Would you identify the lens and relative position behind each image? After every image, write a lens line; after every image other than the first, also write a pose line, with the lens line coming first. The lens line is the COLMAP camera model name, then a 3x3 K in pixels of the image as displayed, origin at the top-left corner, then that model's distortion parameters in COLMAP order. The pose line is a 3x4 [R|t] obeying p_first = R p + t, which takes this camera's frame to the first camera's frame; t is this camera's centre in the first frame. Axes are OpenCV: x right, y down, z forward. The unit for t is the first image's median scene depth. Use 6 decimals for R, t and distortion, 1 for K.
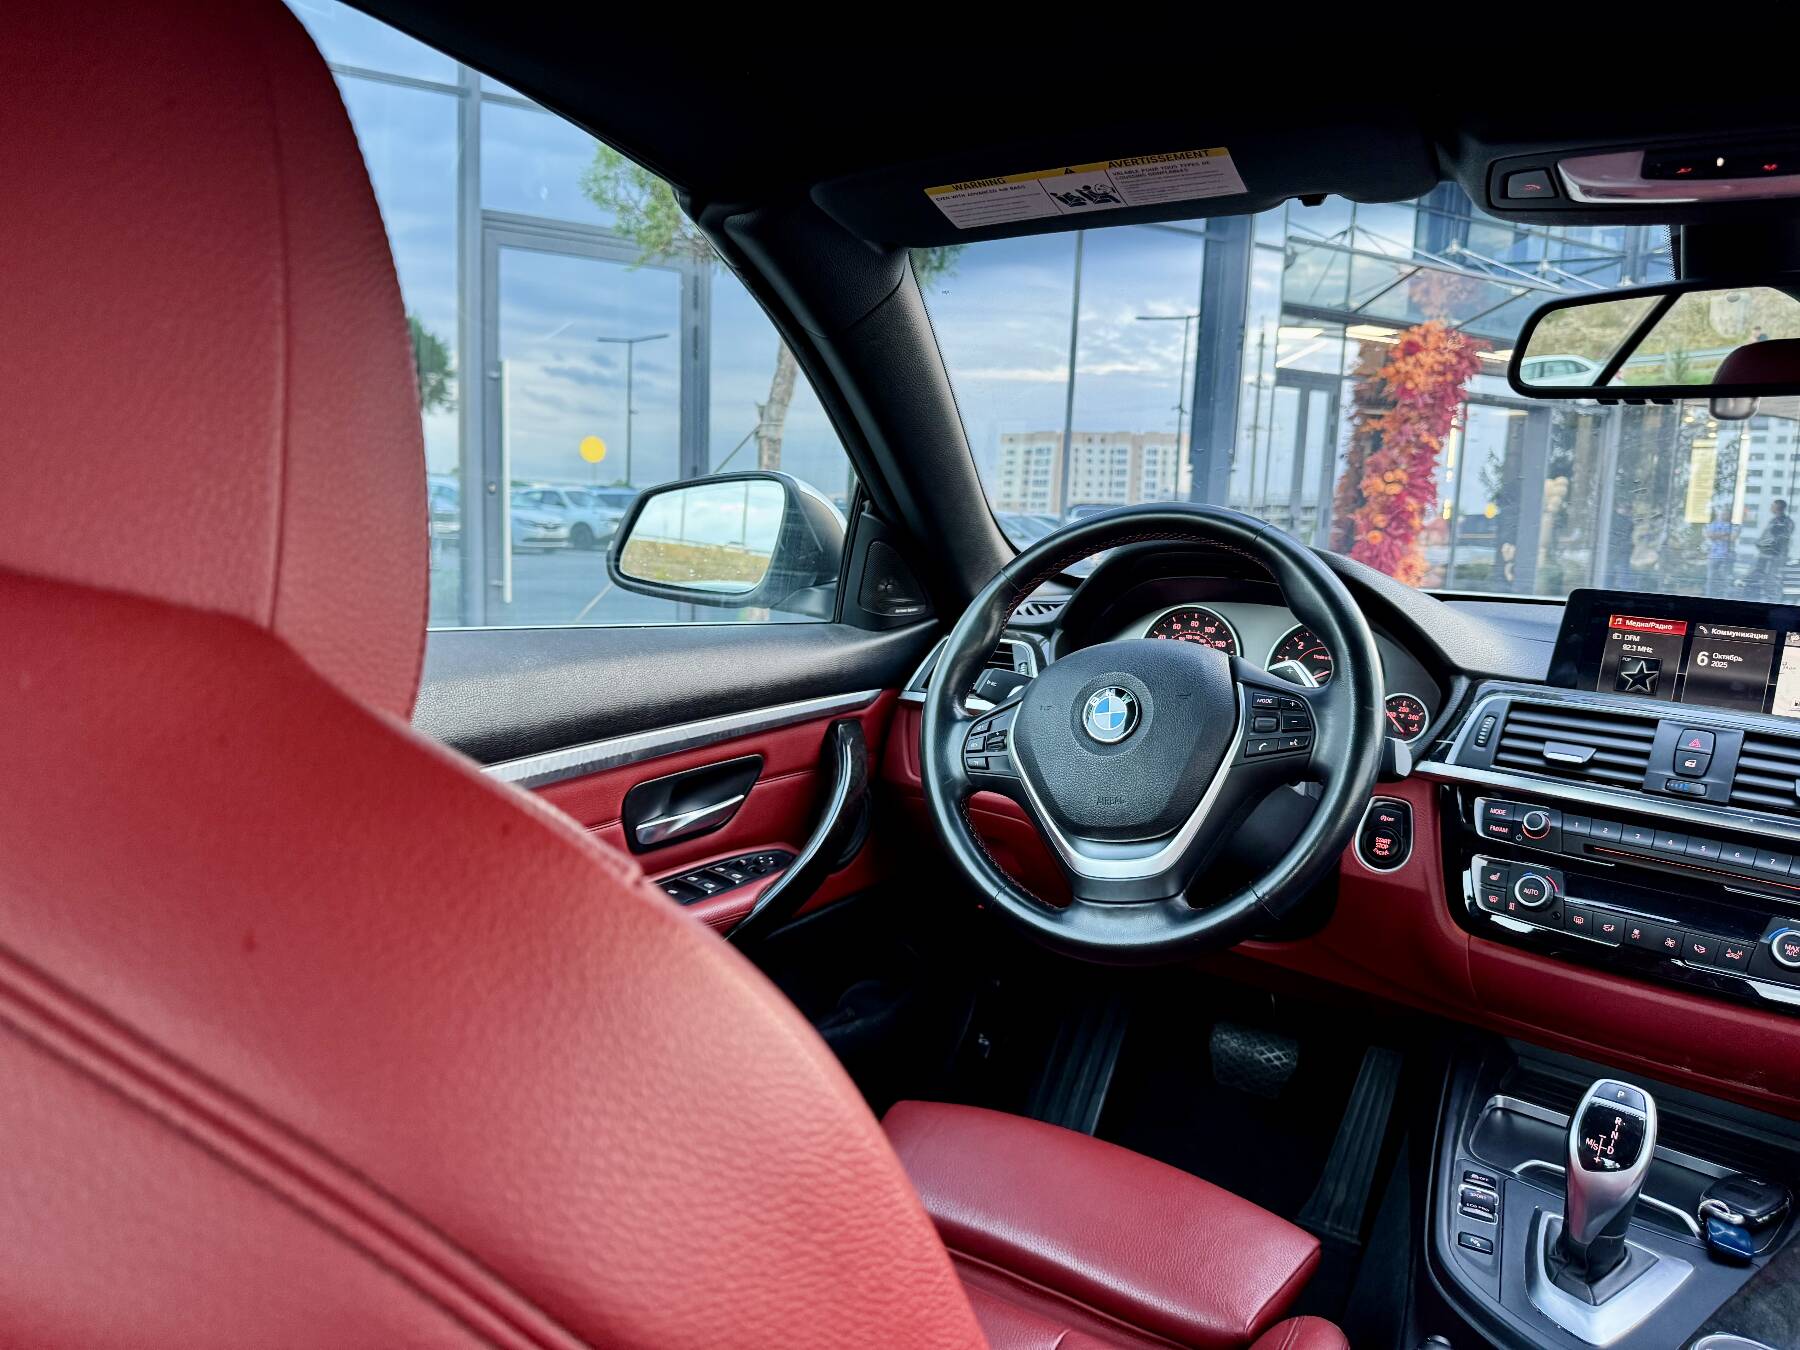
lens RADIAL K [[1272.6, 0, 900.0], [0, 1272.6, 675.0], [0, 0, 1]] dist [0.065394, -0.109999]
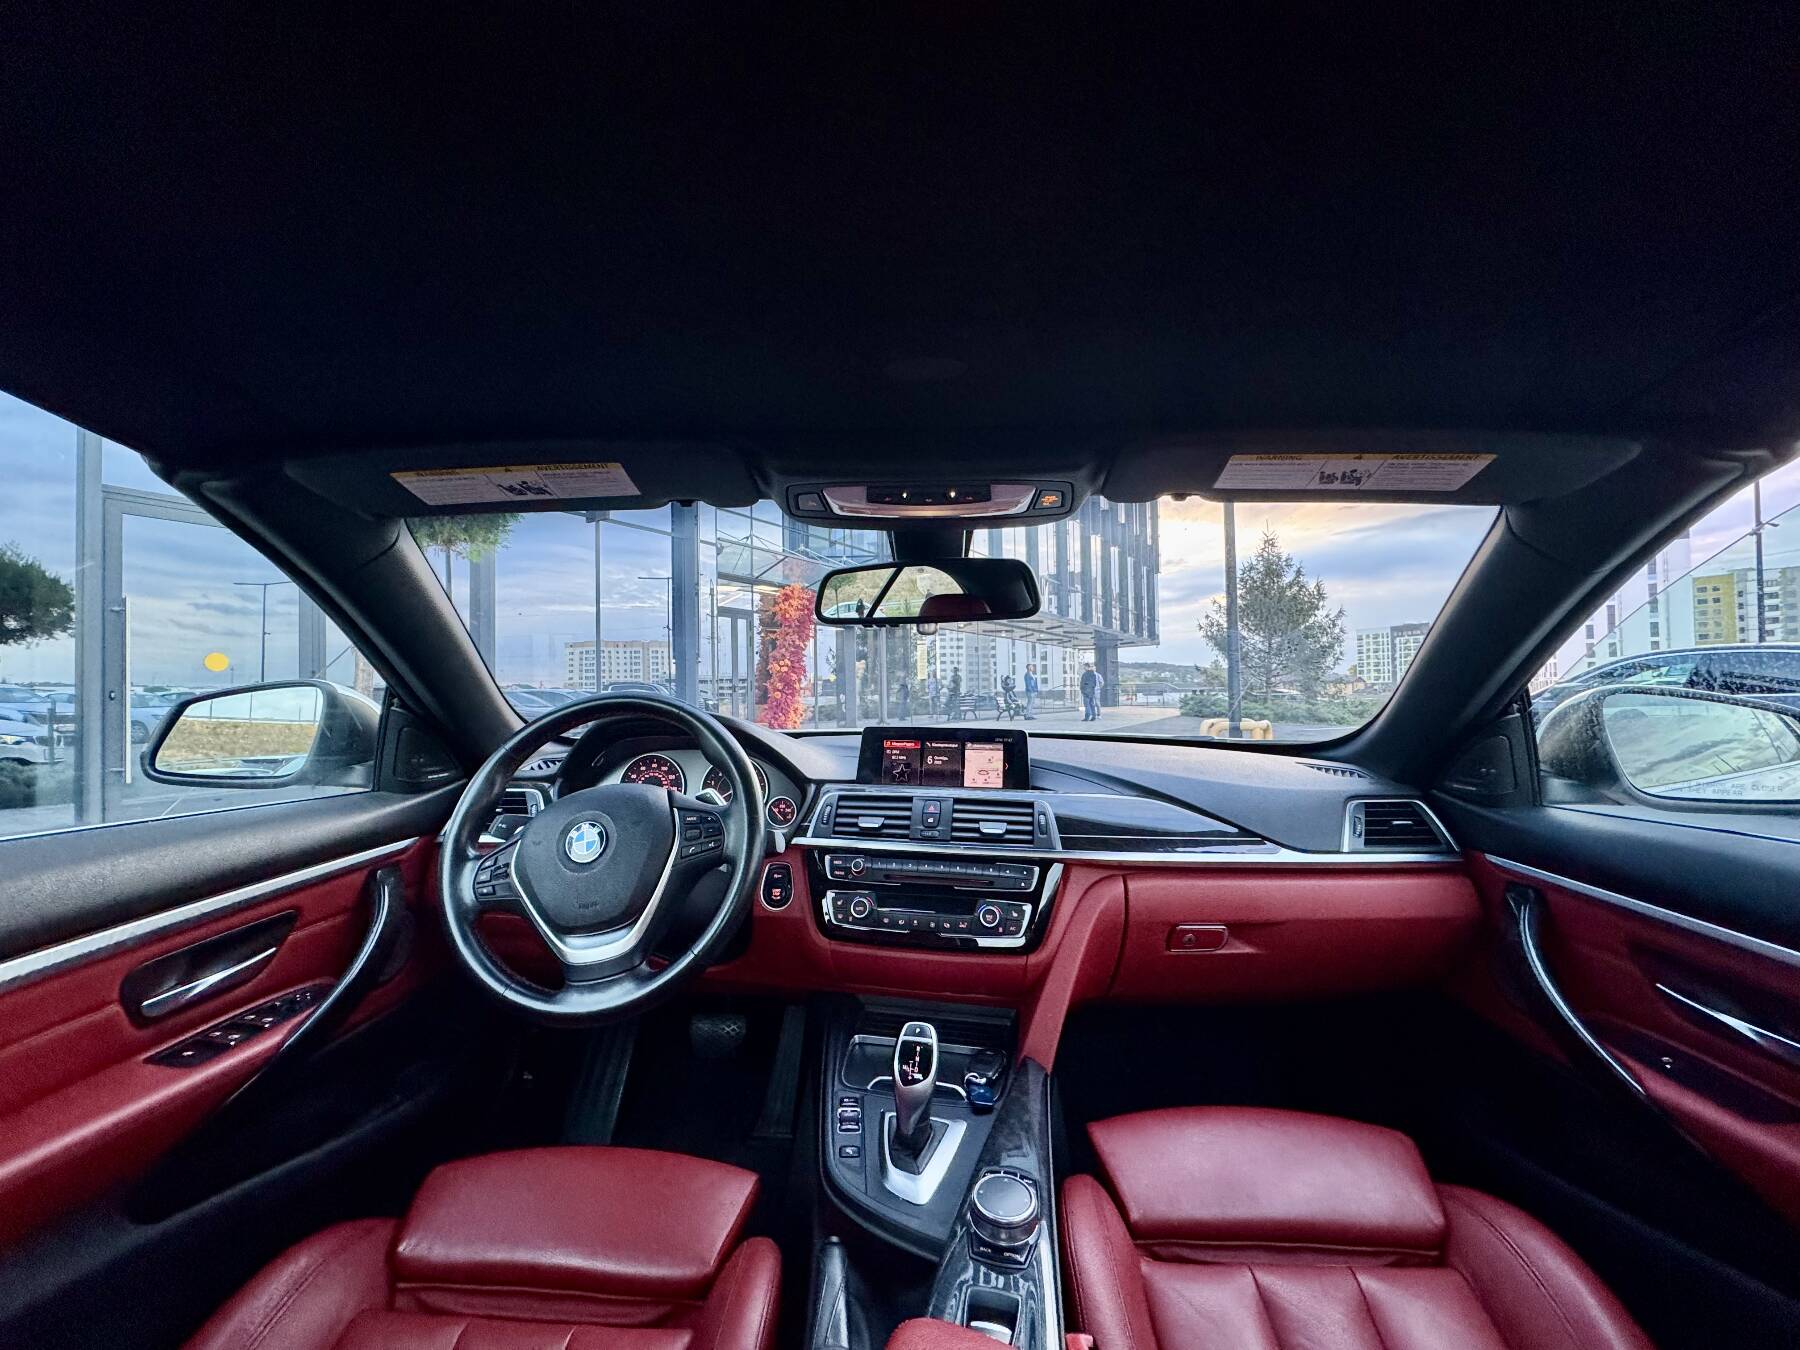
lens RADIAL K [[712.3, 0, 897.3], [0, 712.3, 674.4], [0, 0, 1]] dist [-0.003908, 0.000501]
pose [[0.867887, -0.040604, 0.495100, 0.074730], [0.109085, 0.987905, -0.110203, -0.026310], [-0.484637, 0.149652, 0.861819, 0.108657]]
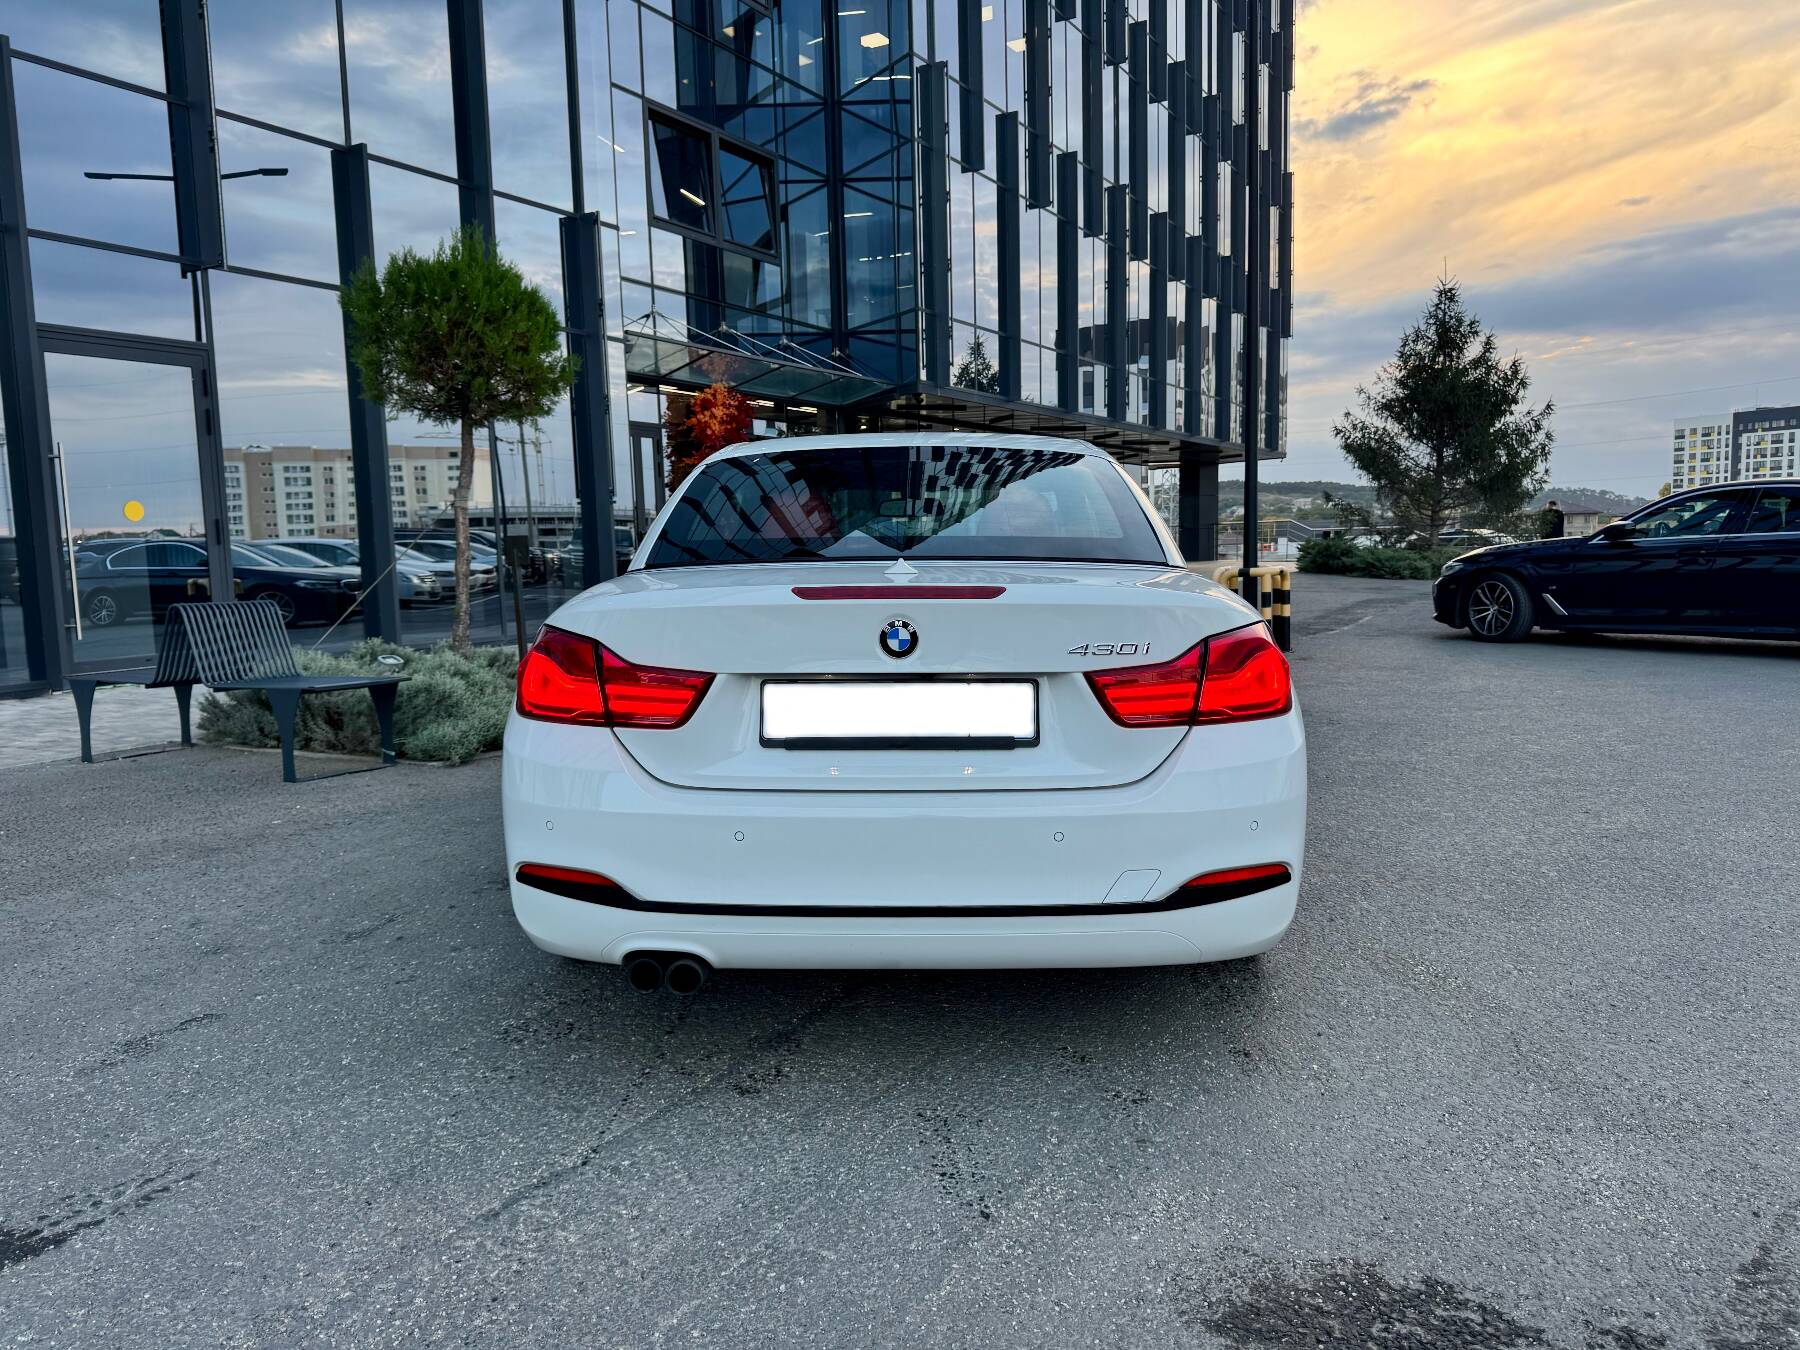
lens RADIAL K [[1296.1, 0, 900.0], [0, 1296.1, 675.0], [0, 0, 1]] dist [0.059764, -0.095685]
pose [[0.847073, -0.114450, 0.519007, -1.967831], [0.120859, 0.992435, 0.021596, 0.281617], [-0.517553, 0.044433, 0.854497, -3.025323]]
